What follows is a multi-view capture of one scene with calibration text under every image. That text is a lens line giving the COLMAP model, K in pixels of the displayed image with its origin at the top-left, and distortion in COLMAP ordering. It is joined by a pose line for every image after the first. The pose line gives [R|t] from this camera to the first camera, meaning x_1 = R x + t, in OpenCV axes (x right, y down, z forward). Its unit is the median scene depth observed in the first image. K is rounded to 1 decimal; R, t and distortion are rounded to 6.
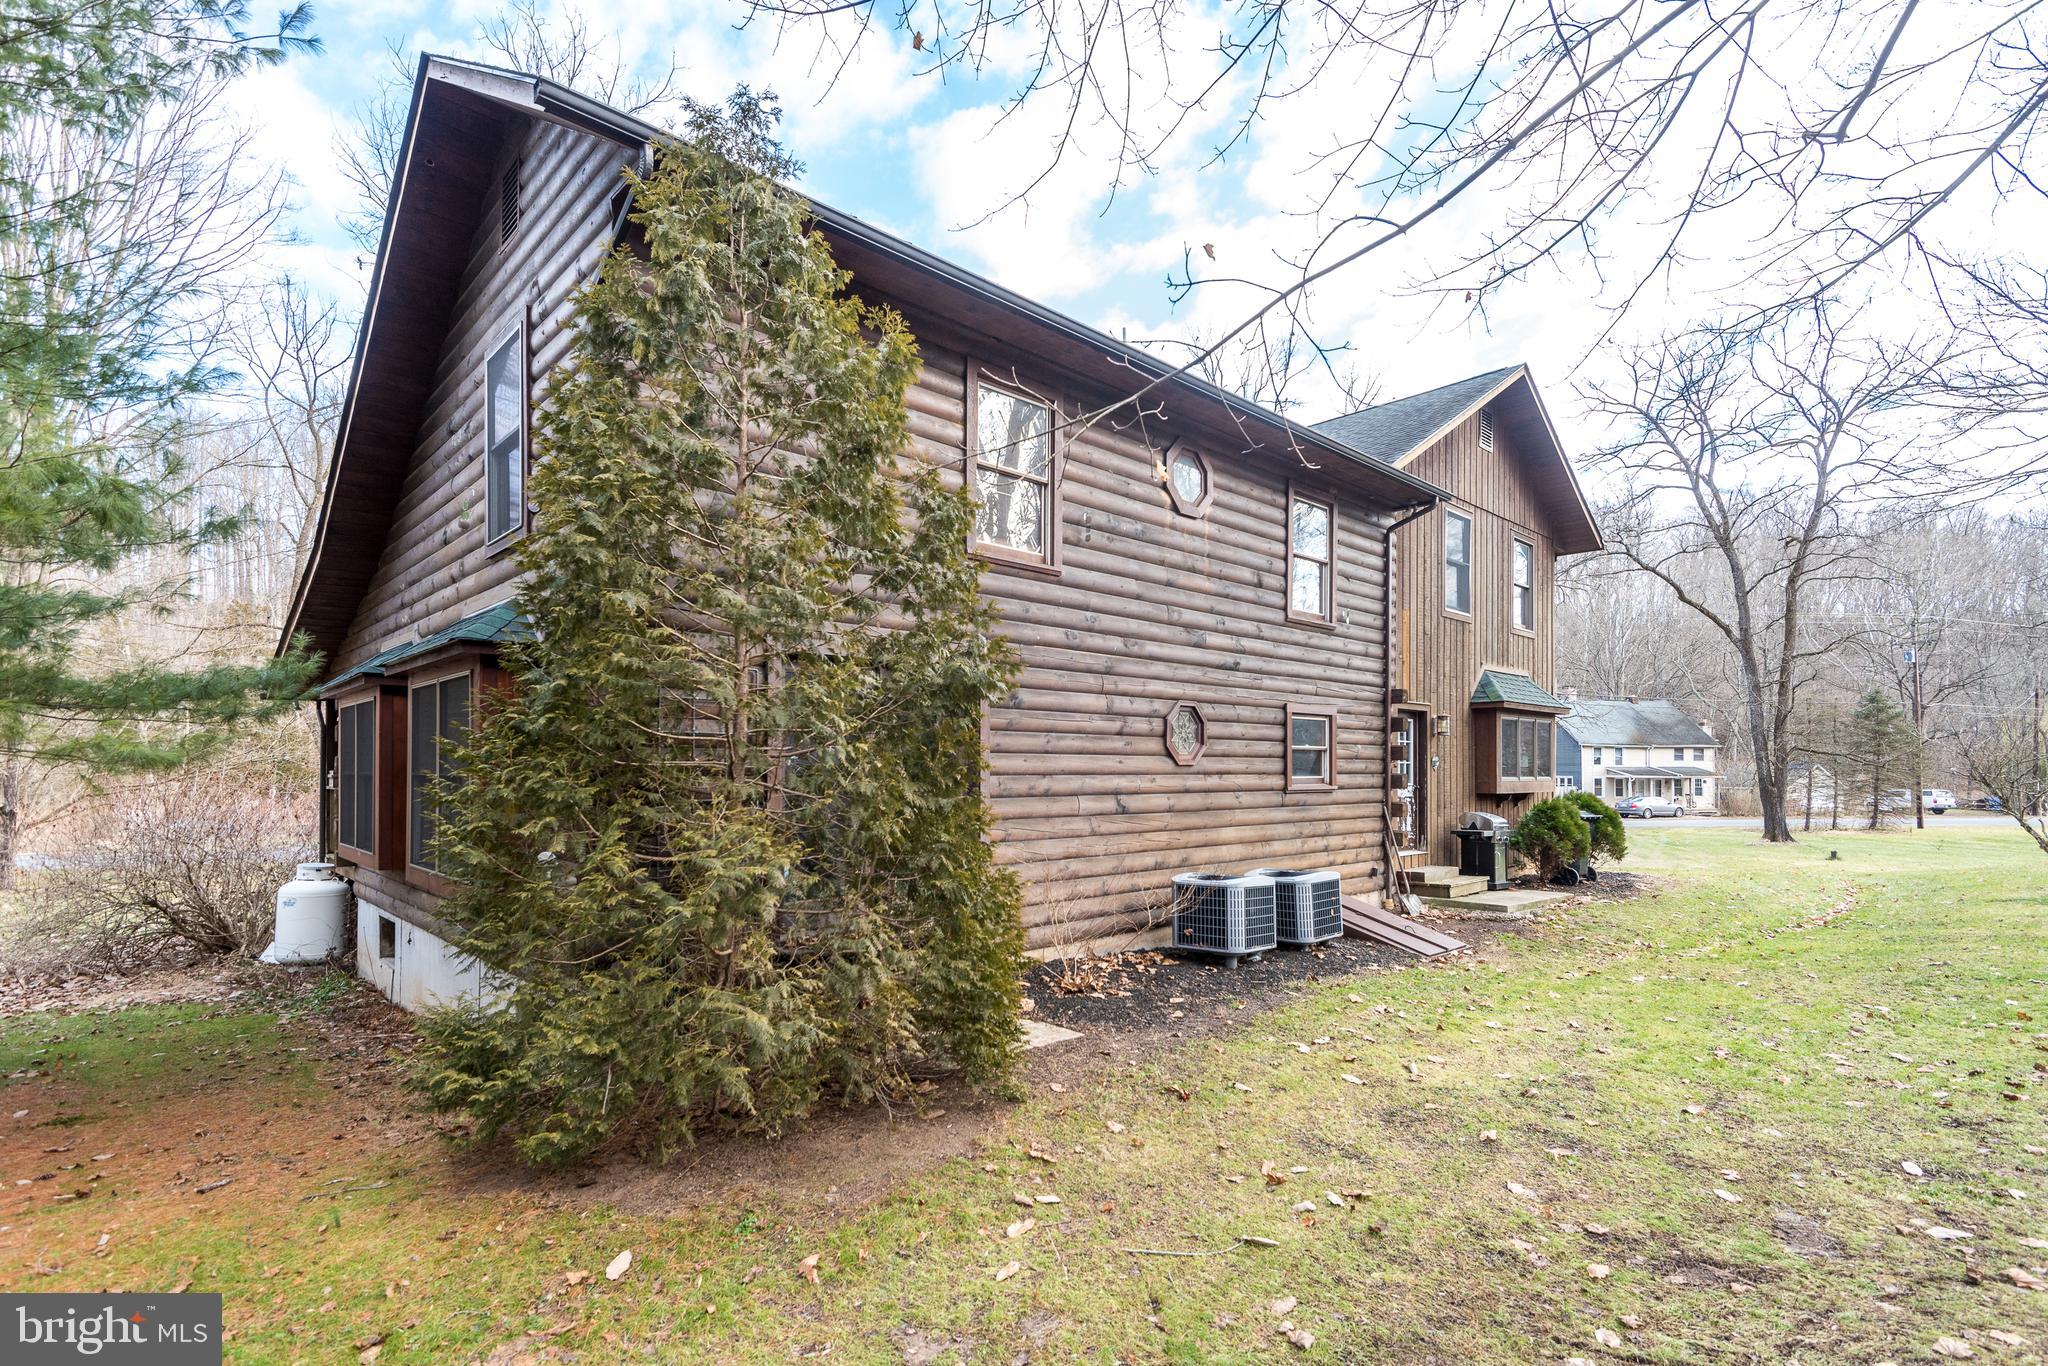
lens RADIAL K [[980.1, 0, 1023.9], [0, 980.1, 759.7], [0, 0, 1]] dist [0.000163, -0.000262]
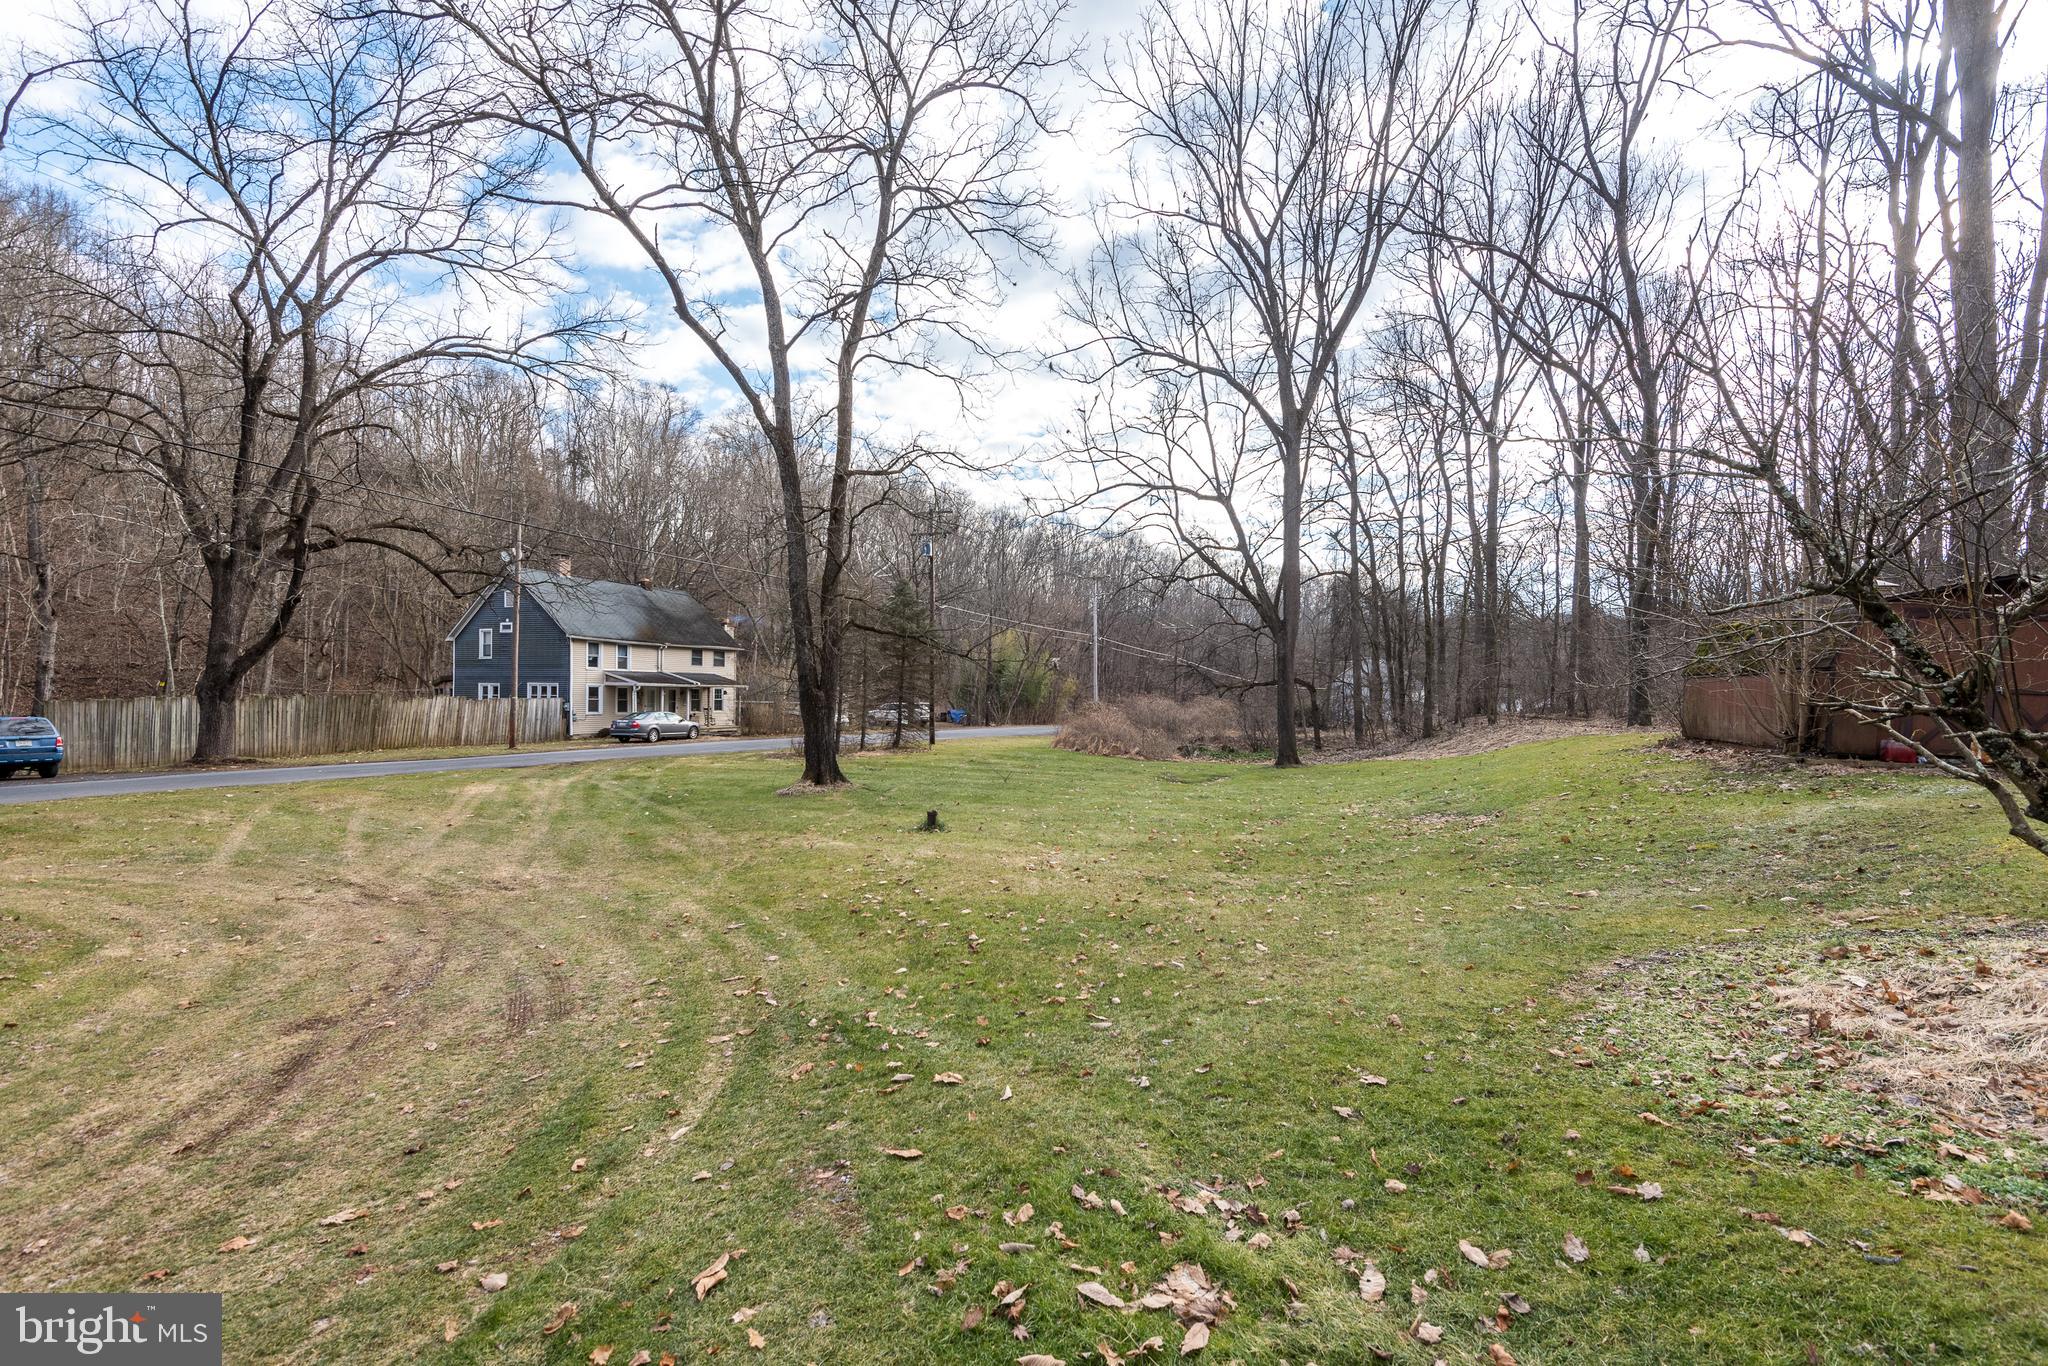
lens RADIAL K [[938.4, 0, 1023.1], [0, 938.4, 695.3], [0, 0, 1]] dist [0.000082, -0.000666]
pose [[0.614462, 0.005665, 0.788926, 0.263492], [-0.018164, 0.999811, 0.006968, 0.016143], [-0.788738, -0.018612, 0.614448, 0.370531]]
